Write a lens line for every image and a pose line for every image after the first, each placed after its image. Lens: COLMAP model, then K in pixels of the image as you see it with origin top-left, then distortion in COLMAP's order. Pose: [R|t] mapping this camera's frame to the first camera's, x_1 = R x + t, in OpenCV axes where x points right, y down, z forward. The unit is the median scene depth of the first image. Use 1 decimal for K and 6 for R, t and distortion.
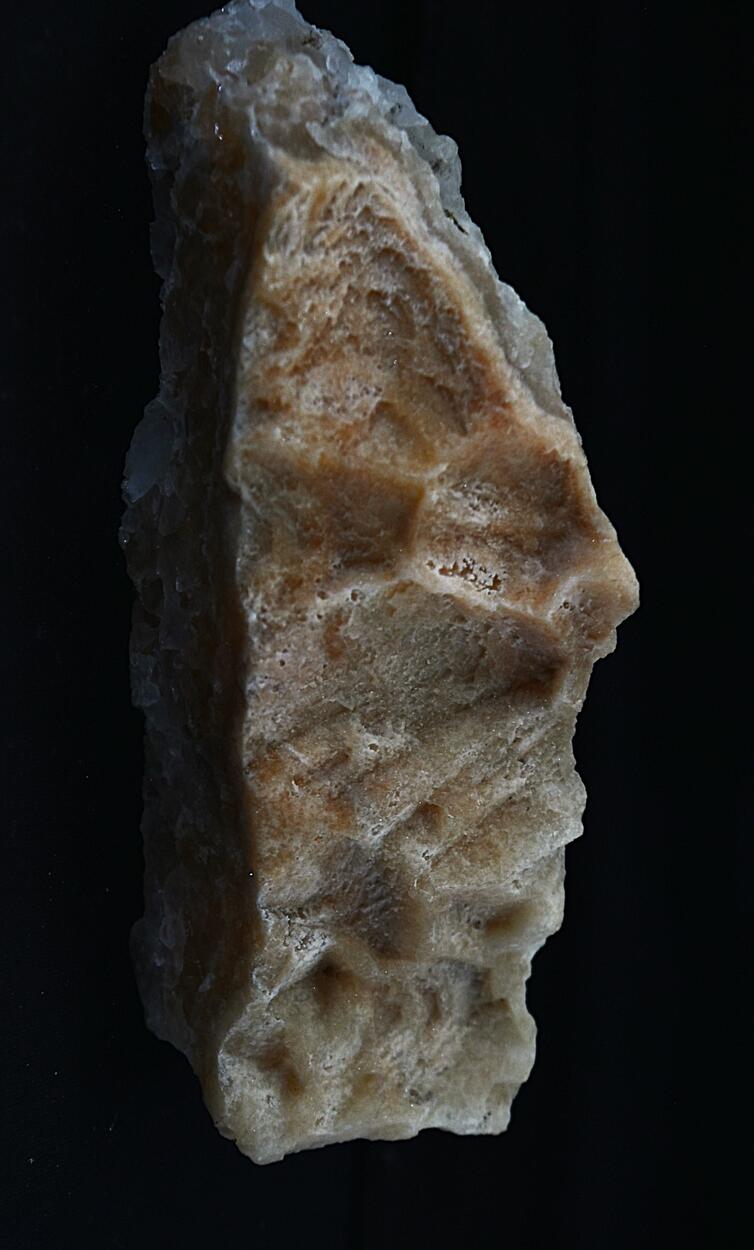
lens RADIAL K [[2913.4, 0, 377.0], [0, 2913.4, 625.0], [0, 0, 1]] dist [0.017446, 0.119378]
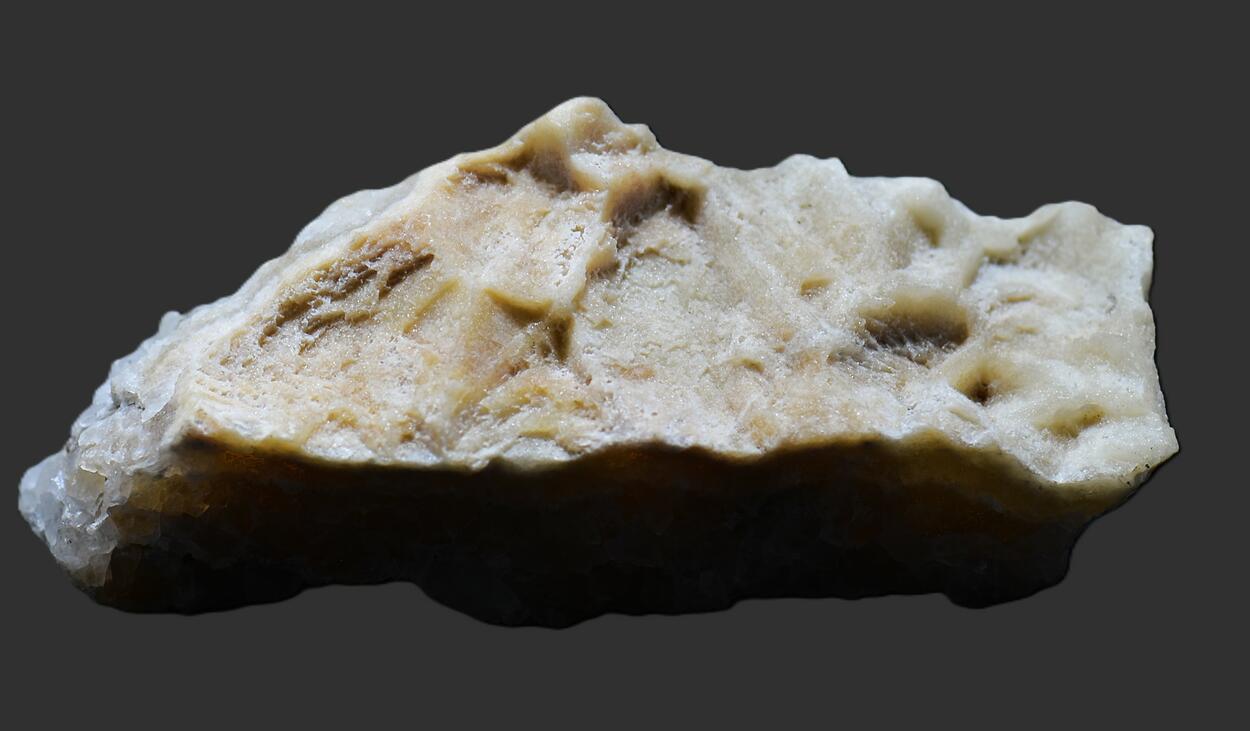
lens RADIAL K [[5645.3, 0, 625.0], [0, 5645.3, 365.5], [0, 0, 1]] dist [-0.055641, 1.542898]
pose [[-0.031410, -0.975753, 0.216609, -0.447399], [0.992198, -0.056599, -0.111087, 0.225273], [0.120653, 0.211430, 0.969918, -0.945495]]
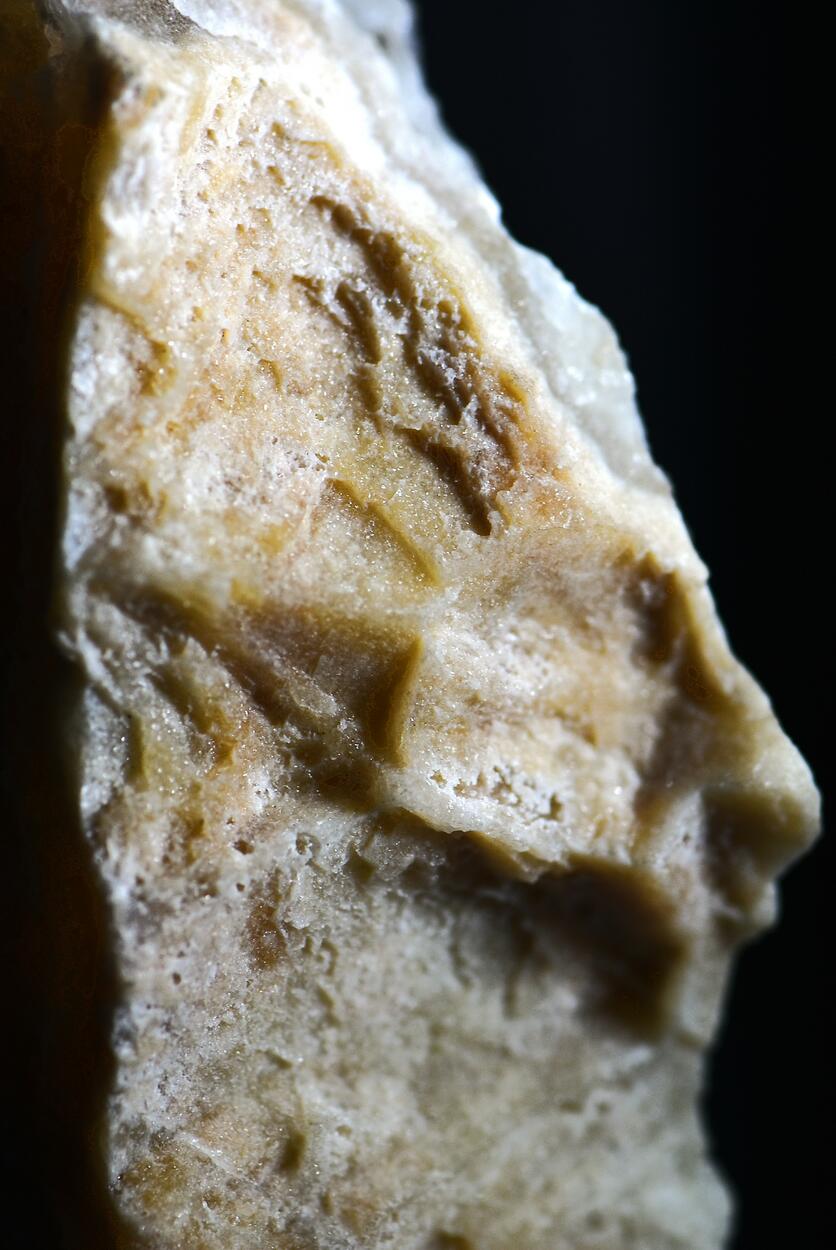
lens RADIAL K [[6823.6, 0, 418.0], [0, 6823.6, 625.0], [0, 0, 1]] dist [-0.094544, -0.157692]
pose [[0.992555, -0.058236, 0.106969, -0.117715], [0.066377, 0.995033, -0.074191, 0.044030], [-0.102117, 0.080739, 0.991490, -0.244885]]
